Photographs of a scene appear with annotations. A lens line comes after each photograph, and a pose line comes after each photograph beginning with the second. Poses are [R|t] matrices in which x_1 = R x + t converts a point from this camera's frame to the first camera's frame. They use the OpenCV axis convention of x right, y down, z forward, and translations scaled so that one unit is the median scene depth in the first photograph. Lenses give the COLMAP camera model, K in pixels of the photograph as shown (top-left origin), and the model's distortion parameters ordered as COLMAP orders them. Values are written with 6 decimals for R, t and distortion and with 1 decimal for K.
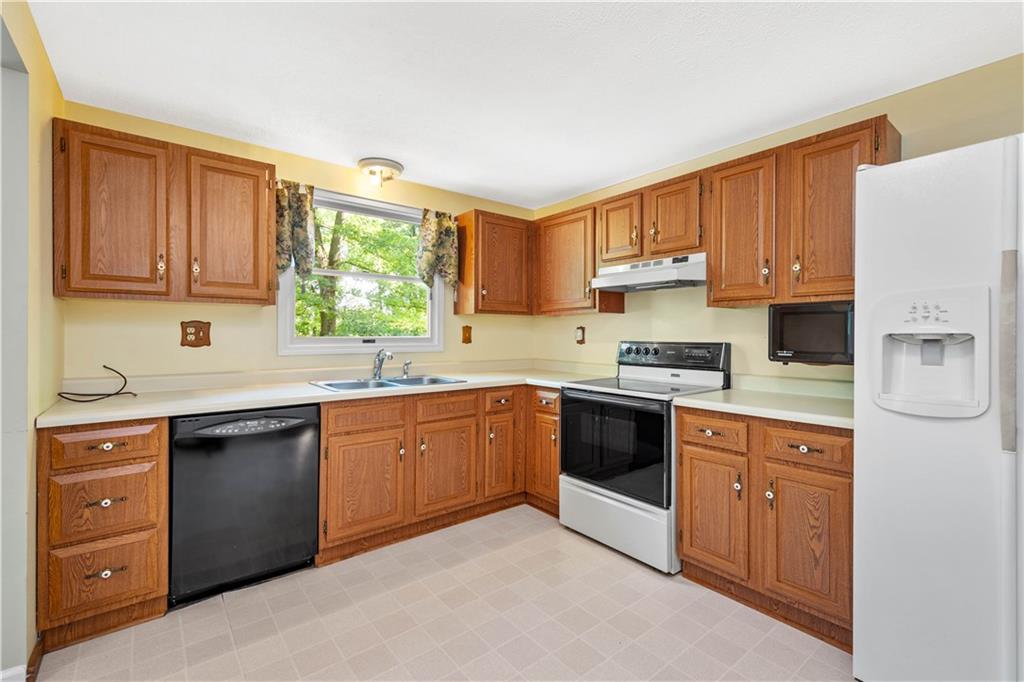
lens RADIAL K [[446.7, 0, 509.9], [0, 446.7, 334.5], [0, 0, 1]] dist [0.003884, 0.000242]
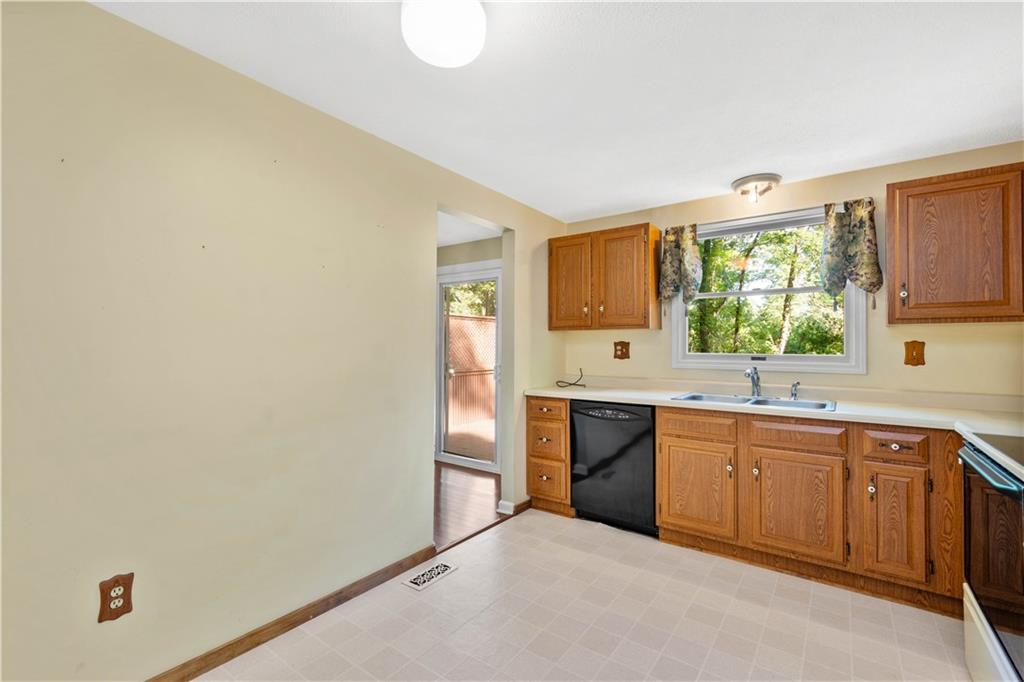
lens RADIAL K [[446.7, 0, 513.0], [0, 446.7, 342.2], [0, 0, 1]] dist [0.003884, 0.000242]
pose [[0.259090, -0.013735, -0.965756, 0.615839], [-0.006868, 0.999847, -0.016062, -0.001762], [0.965829, 0.010795, 0.258956, 0.268184]]
